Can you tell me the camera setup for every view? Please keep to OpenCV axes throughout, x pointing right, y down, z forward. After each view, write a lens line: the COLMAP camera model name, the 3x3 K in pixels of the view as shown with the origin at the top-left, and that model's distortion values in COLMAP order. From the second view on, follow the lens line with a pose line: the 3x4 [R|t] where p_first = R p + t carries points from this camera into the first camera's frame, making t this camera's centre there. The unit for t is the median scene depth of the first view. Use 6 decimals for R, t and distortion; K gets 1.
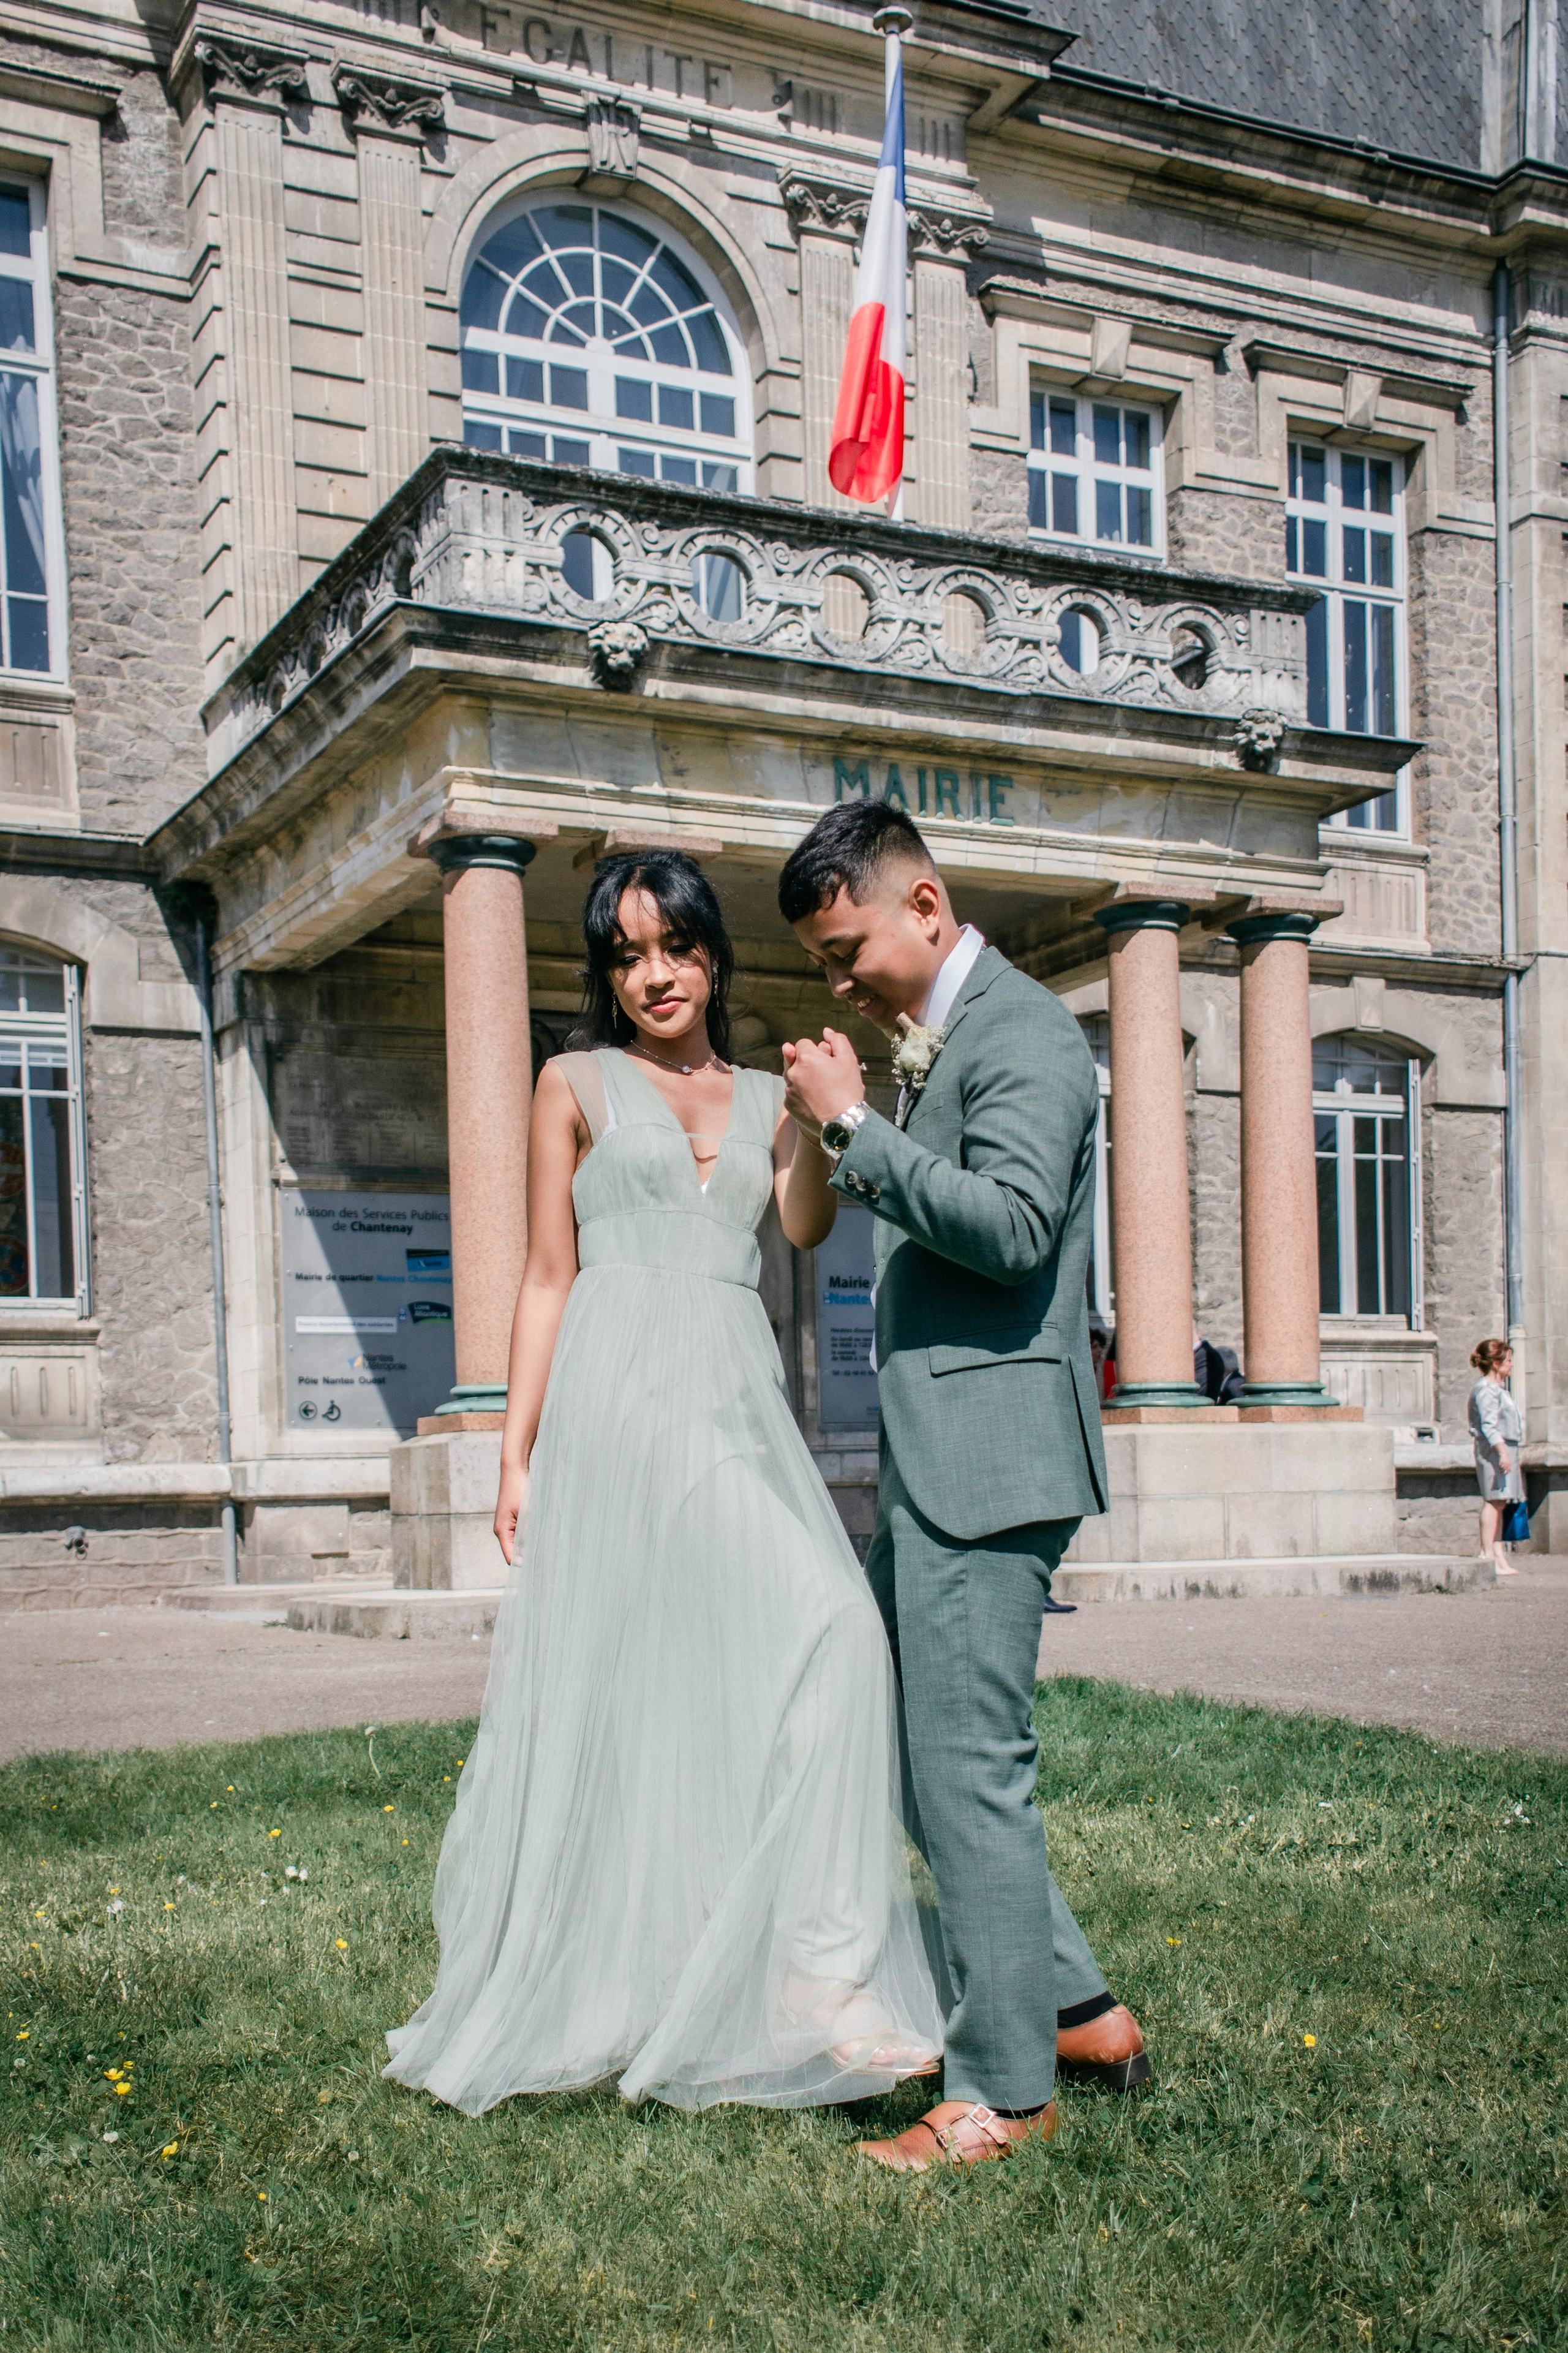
lens RADIAL K [[2517.4, 0, 851.6], [0, 2517.4, 1498.8], [0, 0, 1]] dist [0.055272, 0.000000]
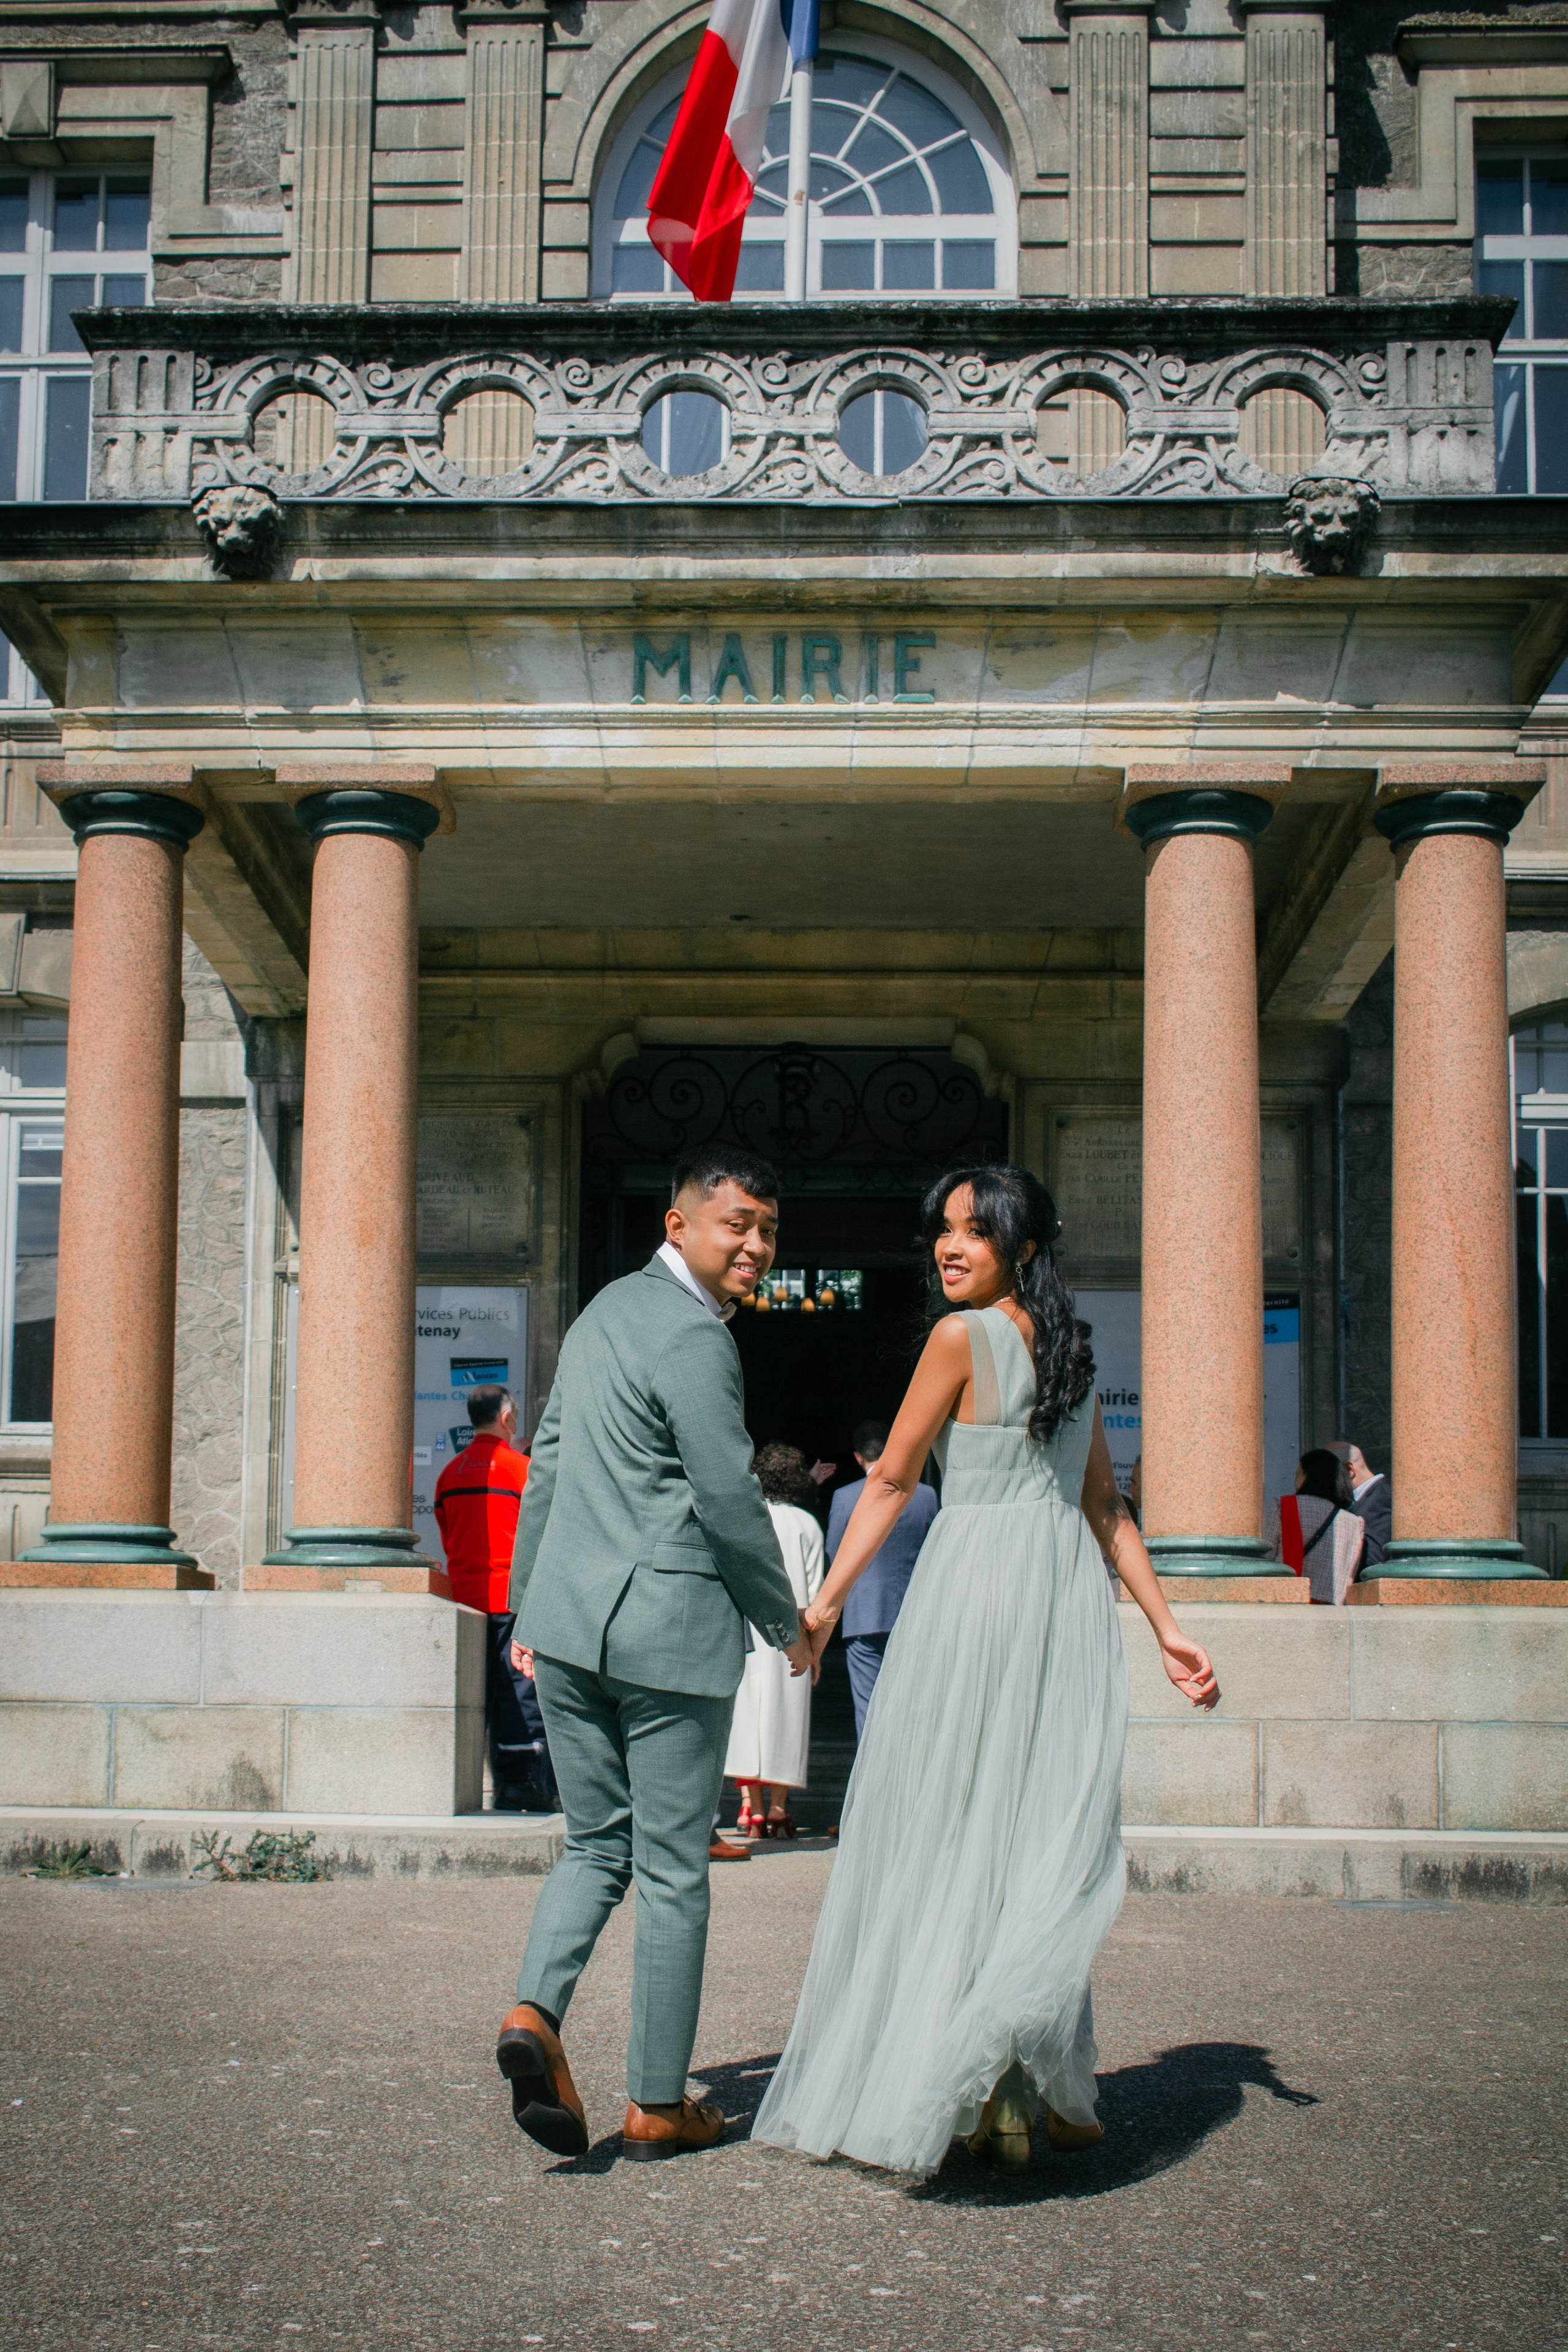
lens RADIAL K [[2847.7, 0, 720.8], [0, 2847.7, 1408.3], [0, 0, 1]] dist [-0.024156, 0.000000]
pose [[0.874906, -0.010733, -0.484173, 0.355562], [-0.034418, 0.995848, -0.084270, -0.013677], [0.483068, 0.090393, 0.870905, 0.314791]]
